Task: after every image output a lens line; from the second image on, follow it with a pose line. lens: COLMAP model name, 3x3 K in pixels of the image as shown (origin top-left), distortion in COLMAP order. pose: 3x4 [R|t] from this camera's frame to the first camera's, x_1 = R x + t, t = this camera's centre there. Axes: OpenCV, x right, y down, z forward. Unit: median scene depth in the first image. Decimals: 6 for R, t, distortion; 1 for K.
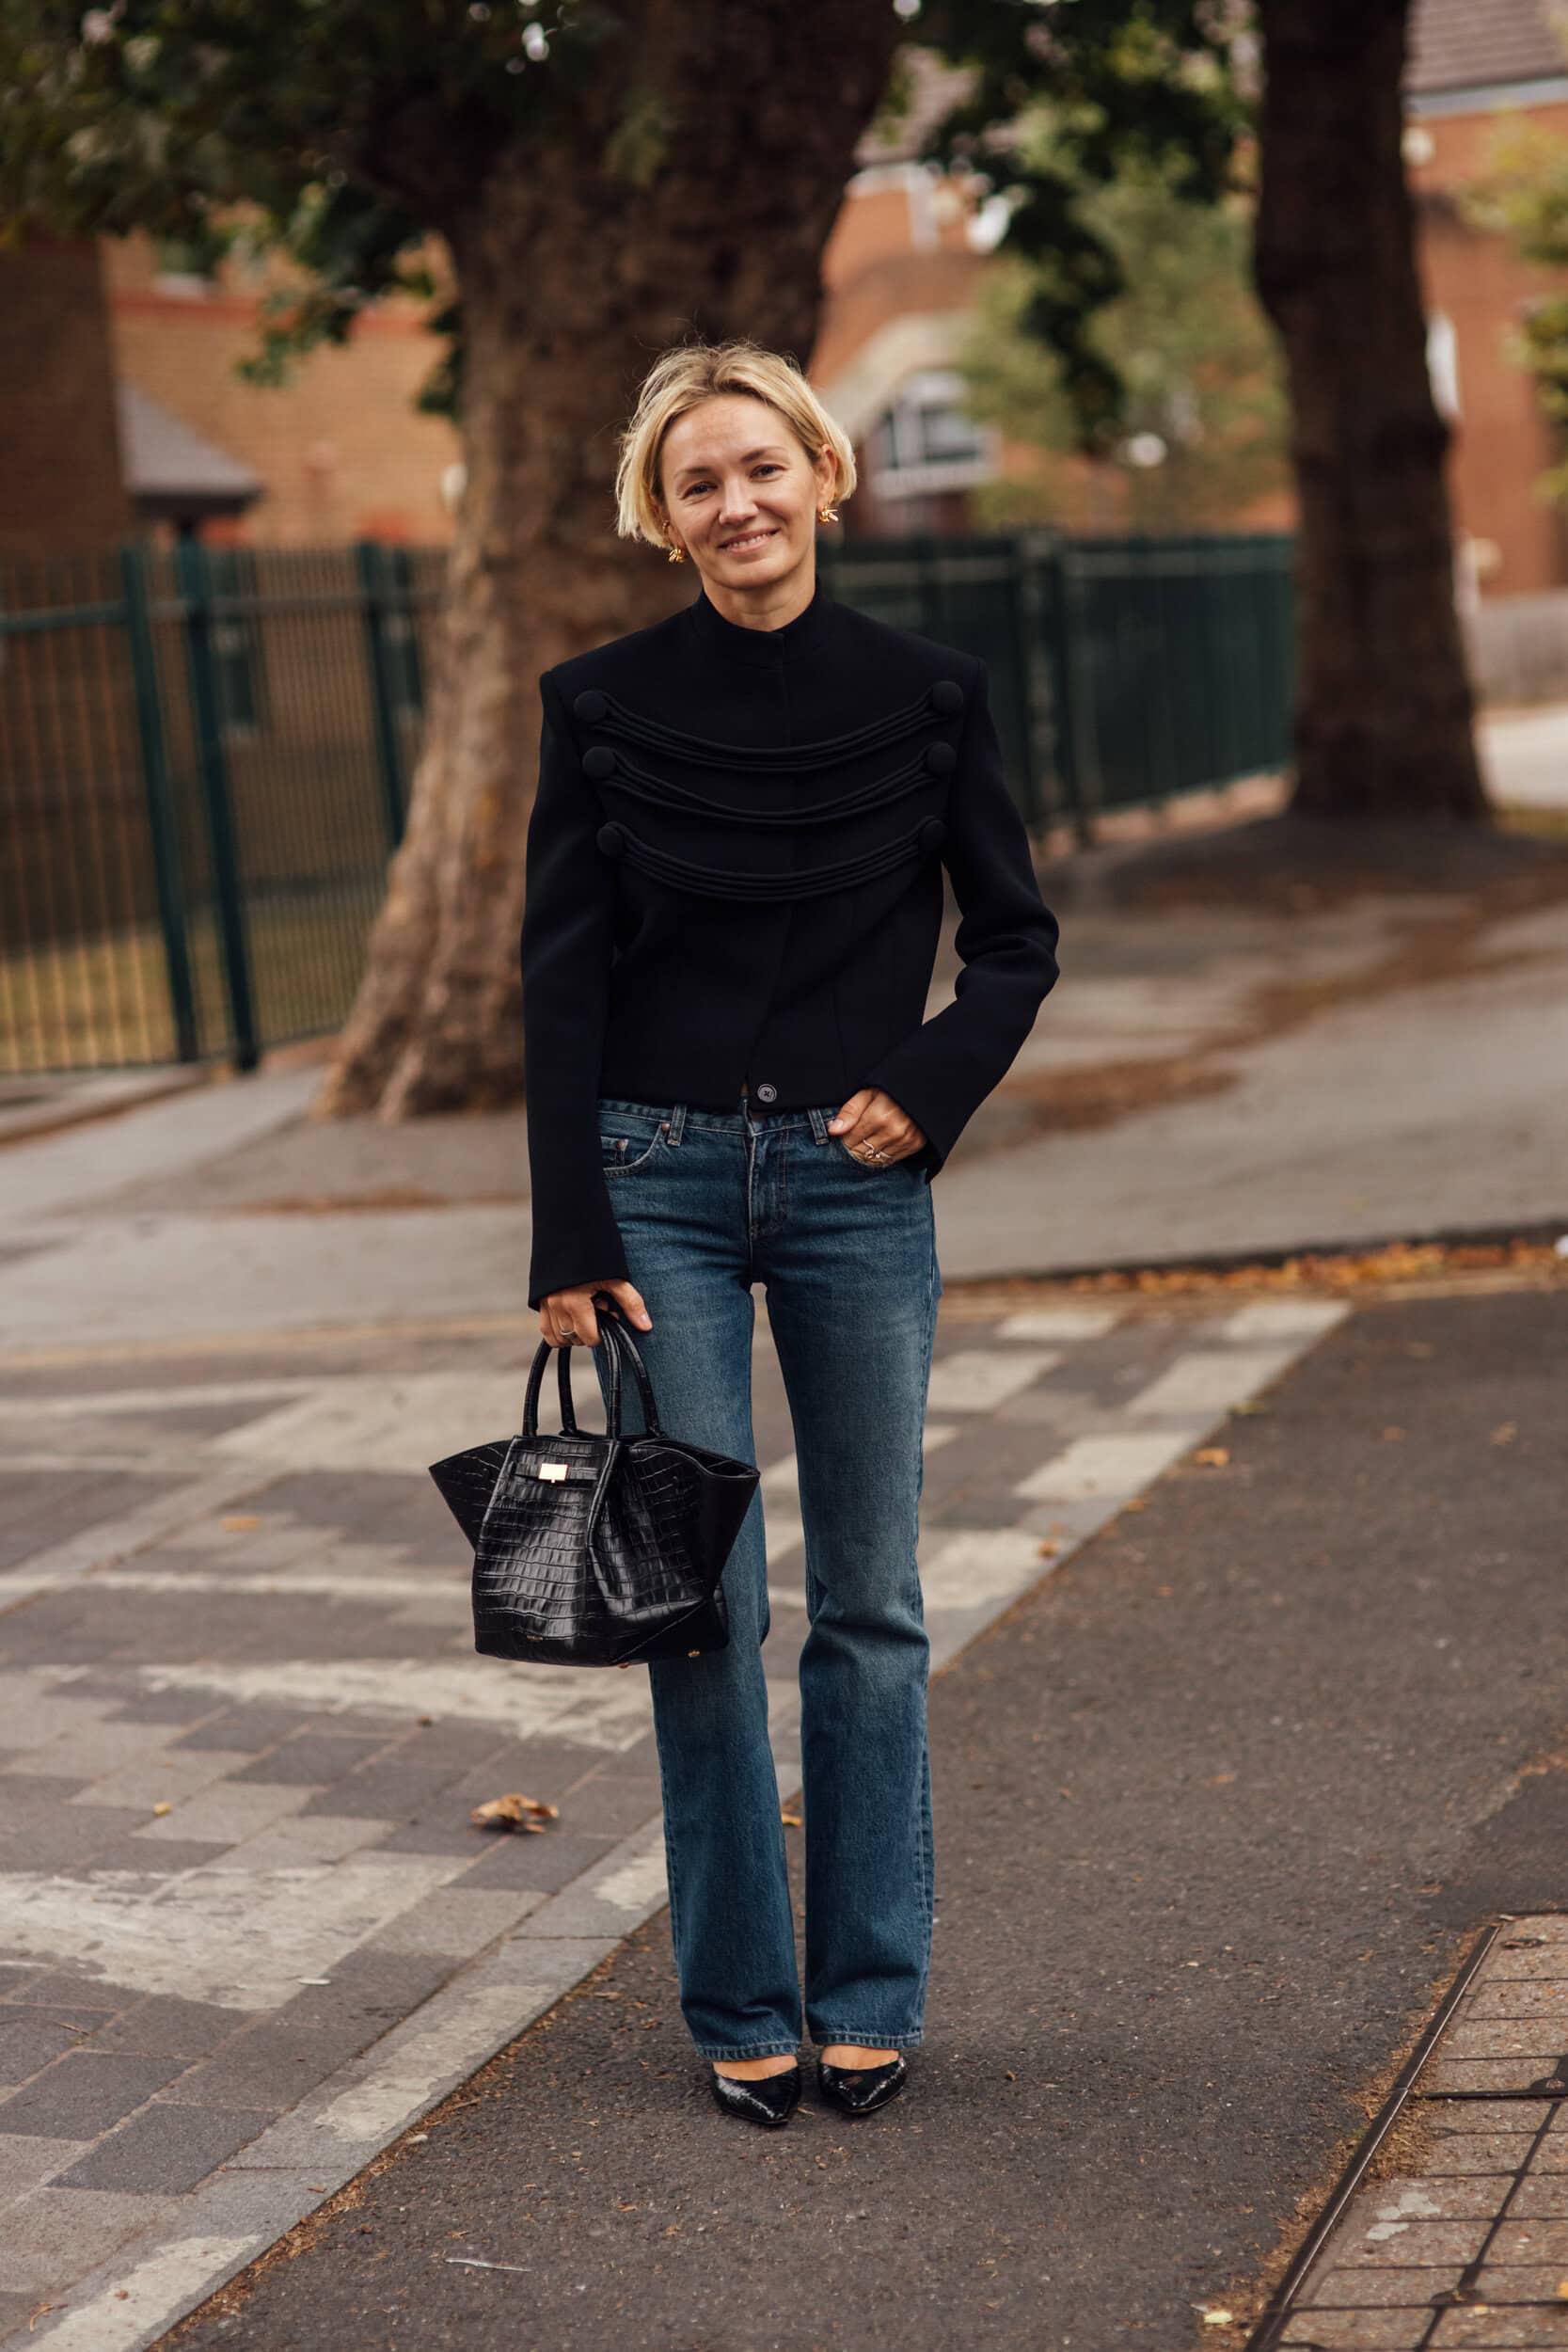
lens RADIAL K [[6303.5, 0, 781.9], [0, 6303.5, 1312.1], [0, 0, 1]] dist [-0.113009, 0.141816]
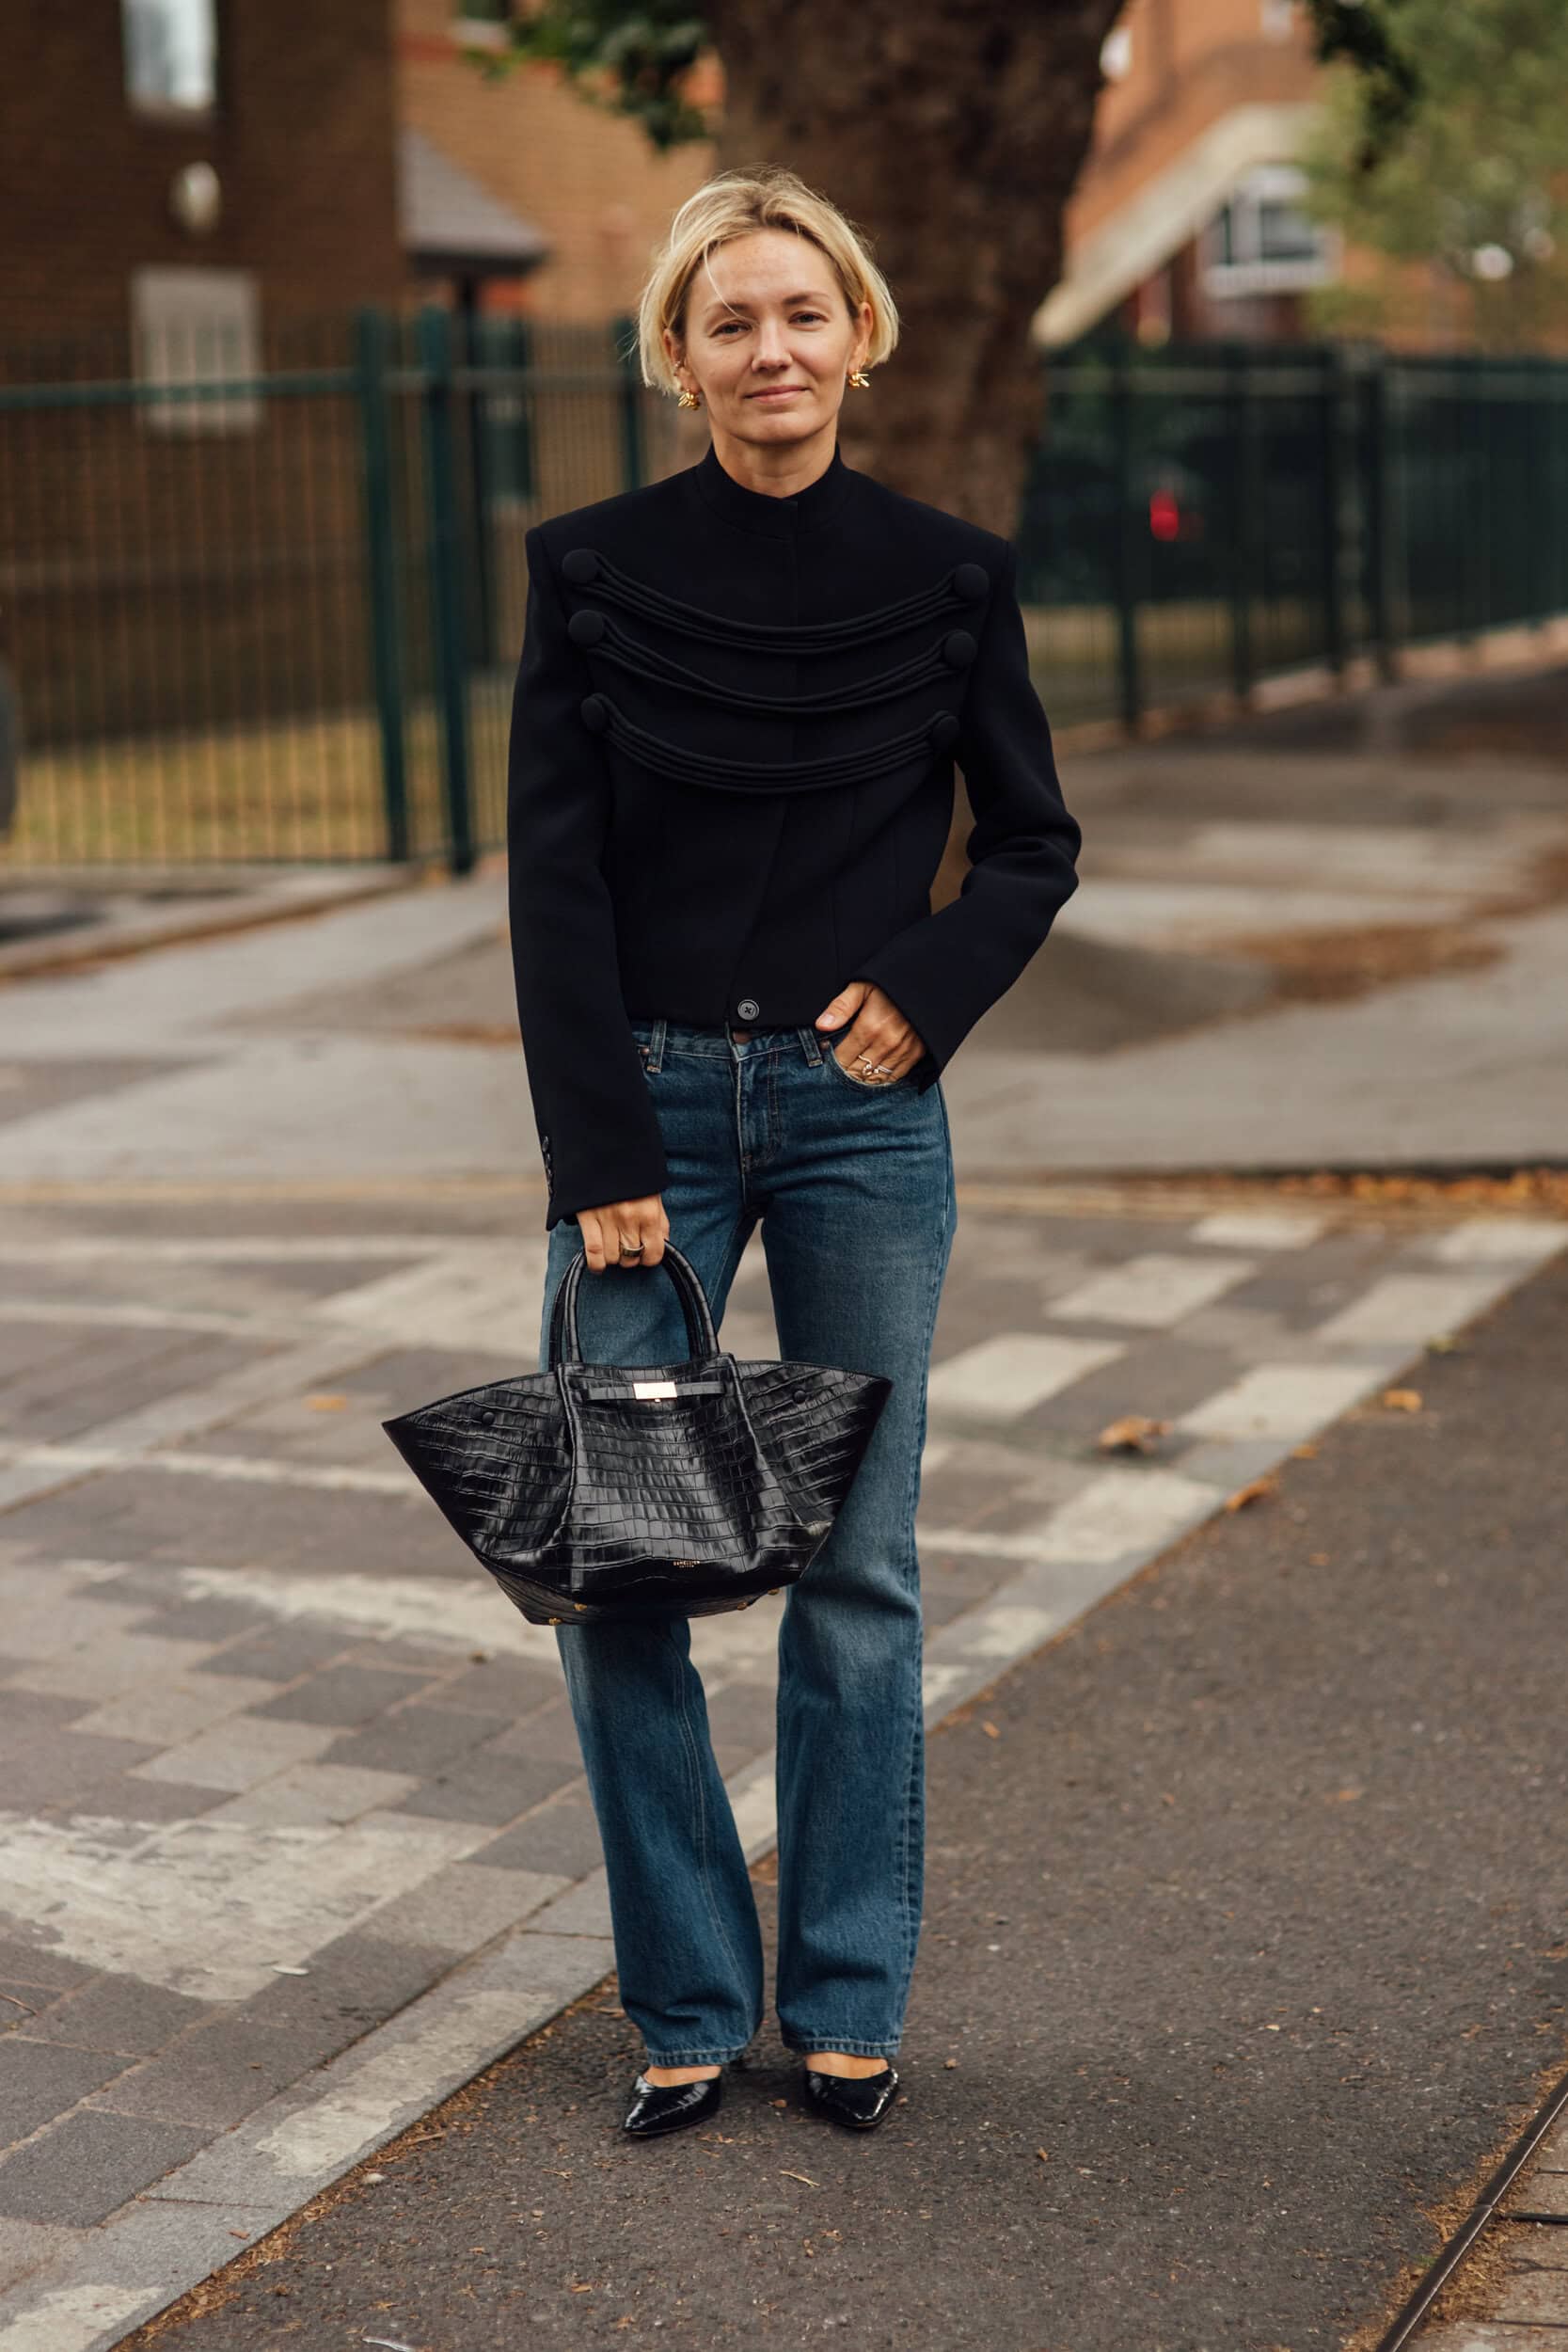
lens RADIAL K [[6303.5, 0, 781.9], [0, 6303.5, 1312.1], [0, 0, 1]] dist [-0.113009, 0.141816]
pose [[0.996389, 0.065412, -0.054132, 0.035443], [-0.063361, 0.997237, 0.038781, -0.024327], [0.056519, -0.035211, 0.997780, 0.113556]]
